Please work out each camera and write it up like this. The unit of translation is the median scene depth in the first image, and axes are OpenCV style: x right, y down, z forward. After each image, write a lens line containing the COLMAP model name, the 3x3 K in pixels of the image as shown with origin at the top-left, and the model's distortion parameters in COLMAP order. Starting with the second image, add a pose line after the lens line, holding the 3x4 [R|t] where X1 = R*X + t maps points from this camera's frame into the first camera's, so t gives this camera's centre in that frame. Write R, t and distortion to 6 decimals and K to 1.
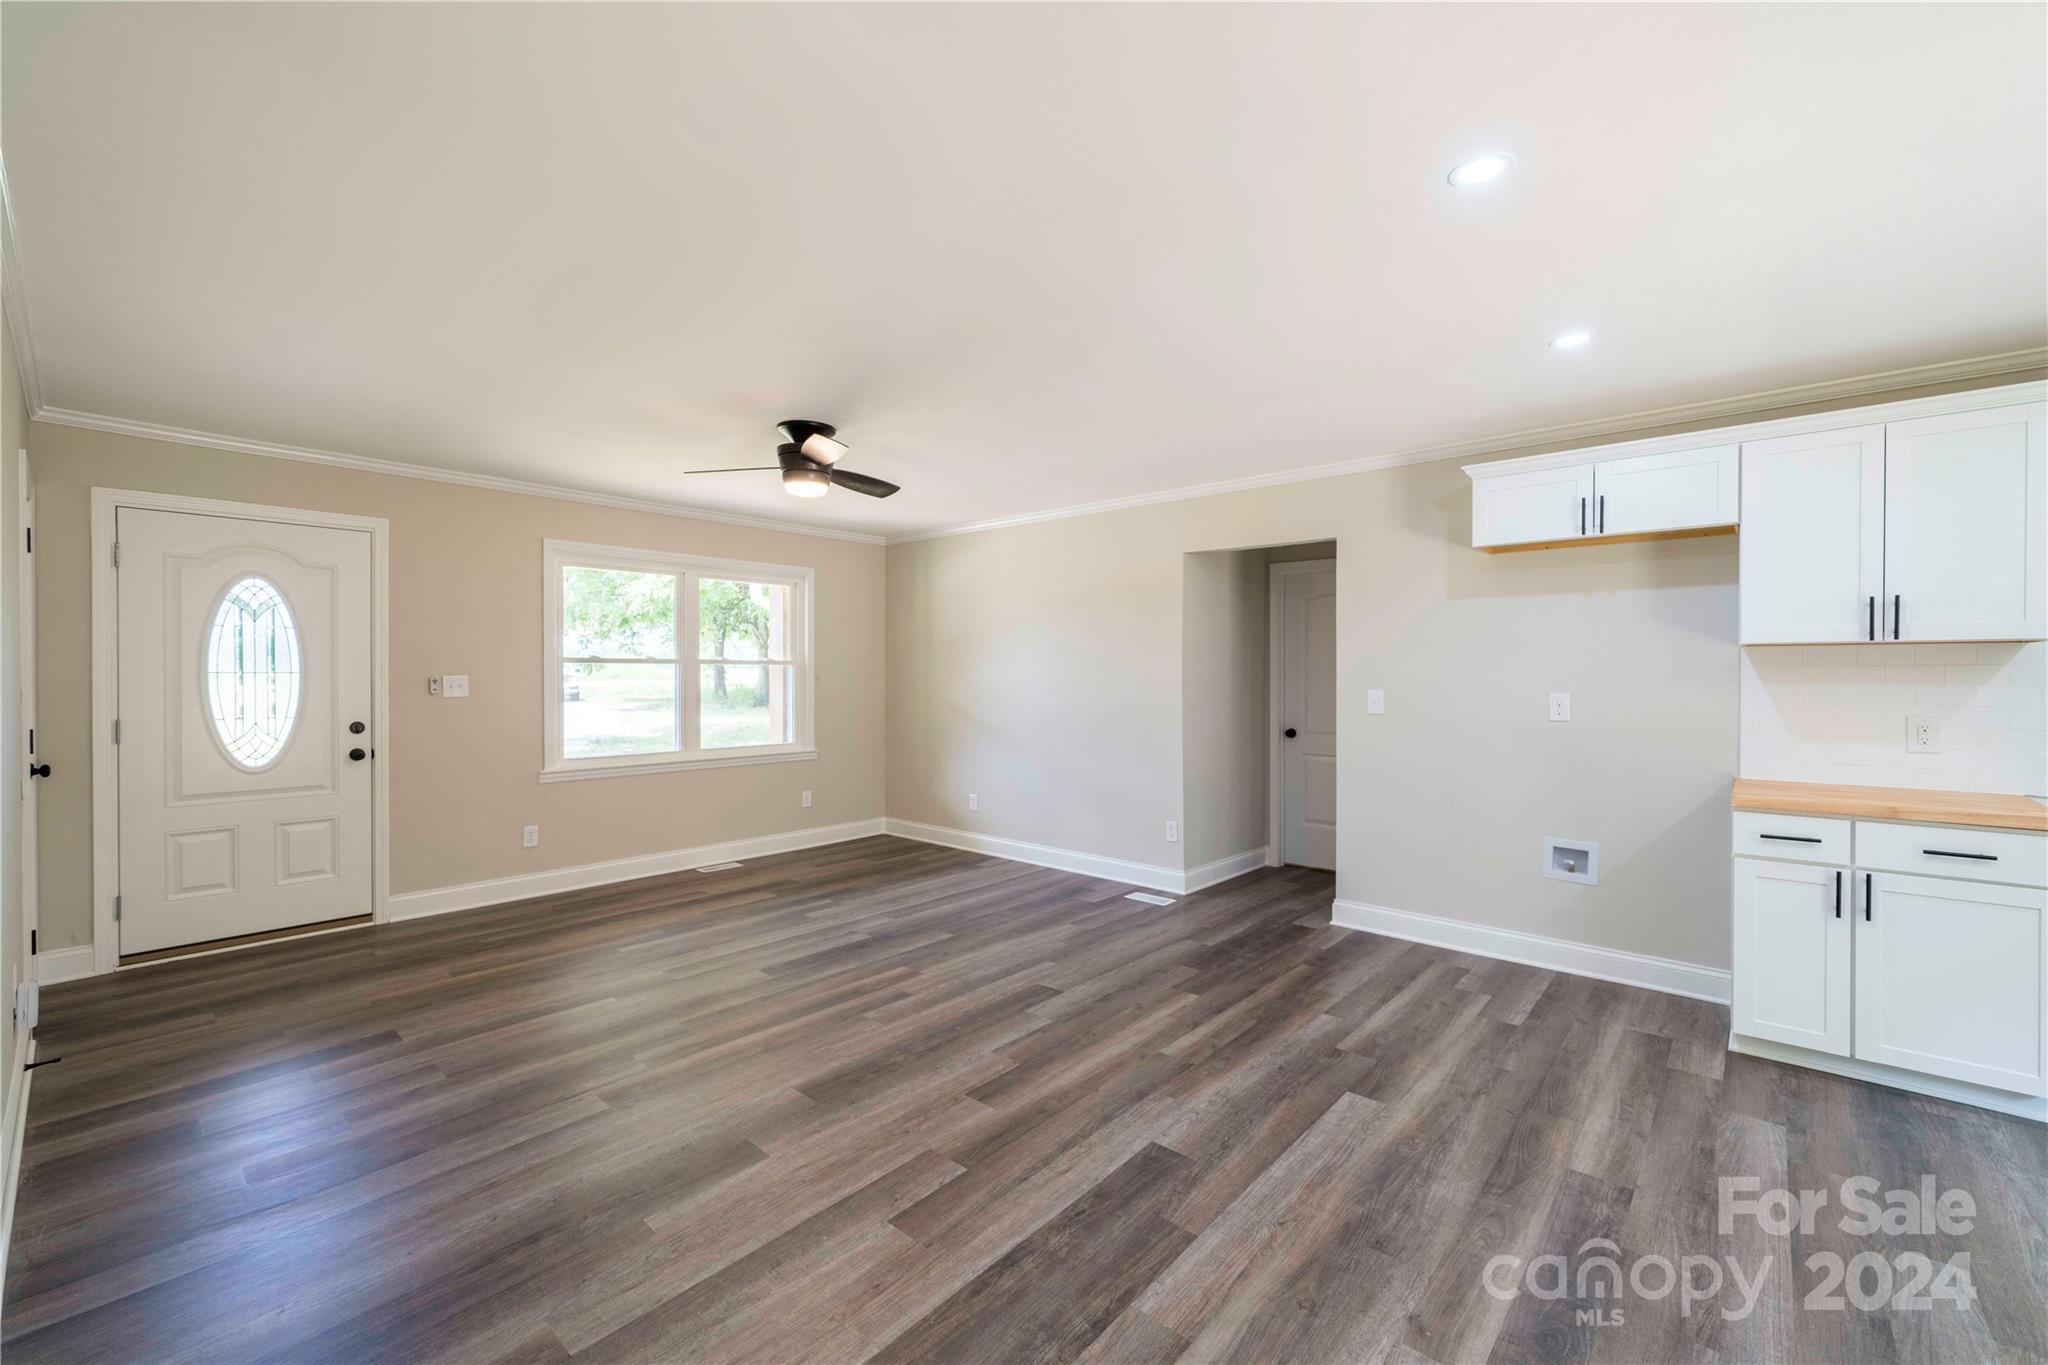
lens RADIAL K [[836.8, 0, 1024.0], [0, 836.8, 682.5], [0, 0, 1]] dist [0.001768, 0.000172]
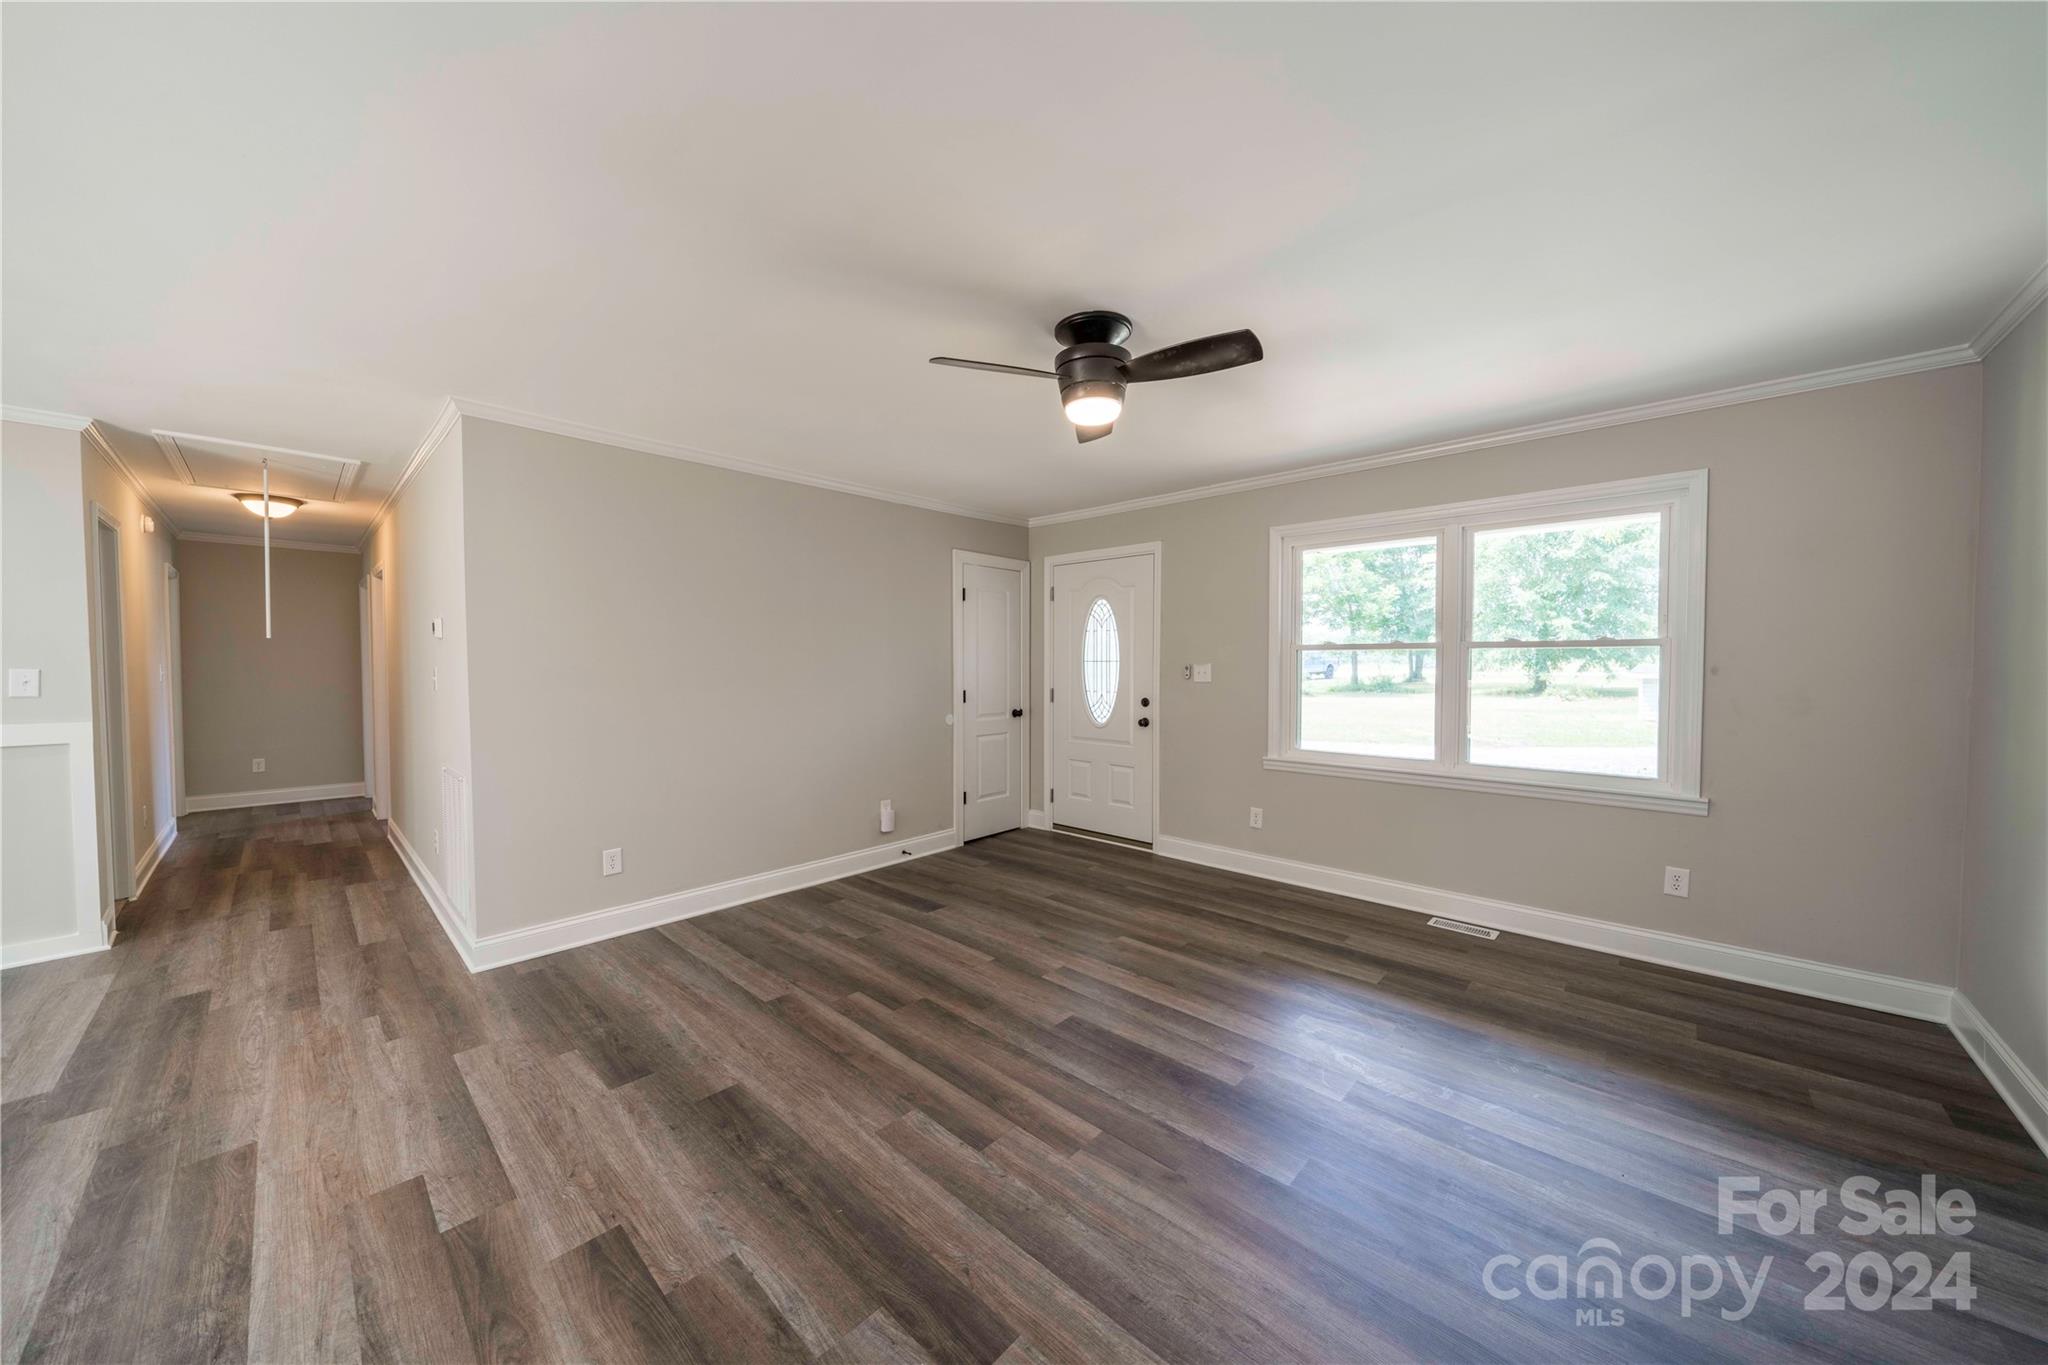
lens RADIAL K [[696.4, 0, 1024.0], [0, 696.4, 682.5], [0, 0, 1]] dist [-0.004956, -0.000091]
pose [[-0.023106, 0.028359, -0.999331, 0.370425], [-0.009647, 0.999545, 0.028588, -0.009137], [0.999686, 0.010301, -0.022821, 0.966612]]
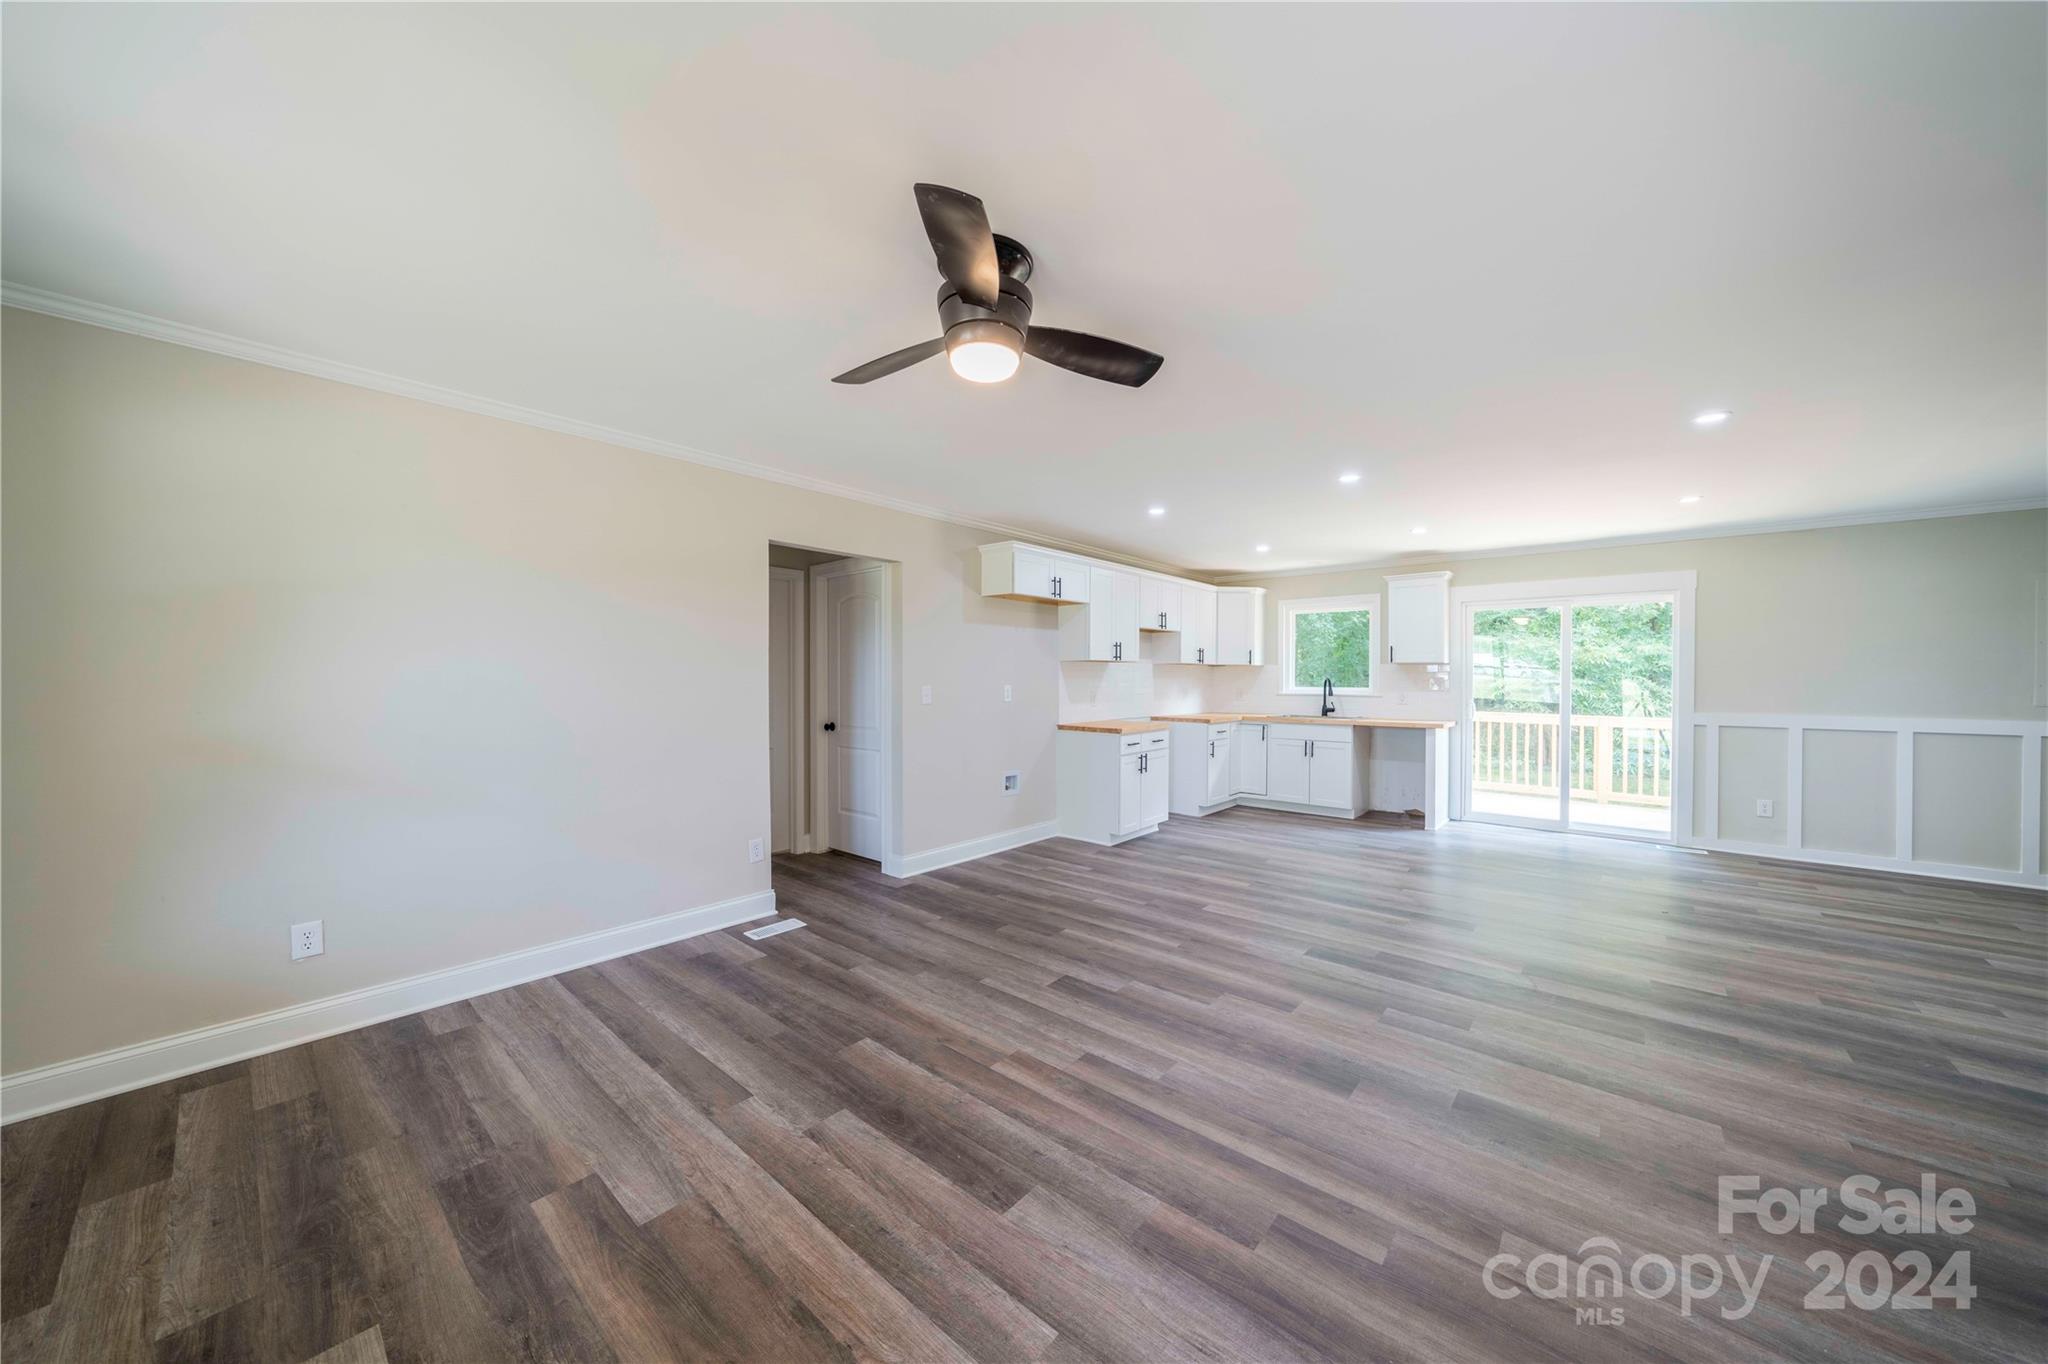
lens RADIAL K [[696.4, 0, 1024.0], [0, 696.4, 682.0], [0, 0, 1]] dist [-0.004956, -0.000091]
pose [[-0.014090, -0.011041, 0.999840, -0.770259], [0.007879, 0.999907, 0.011153, -0.009269], [-0.999870, 0.008034, -0.014002, 0.992364]]
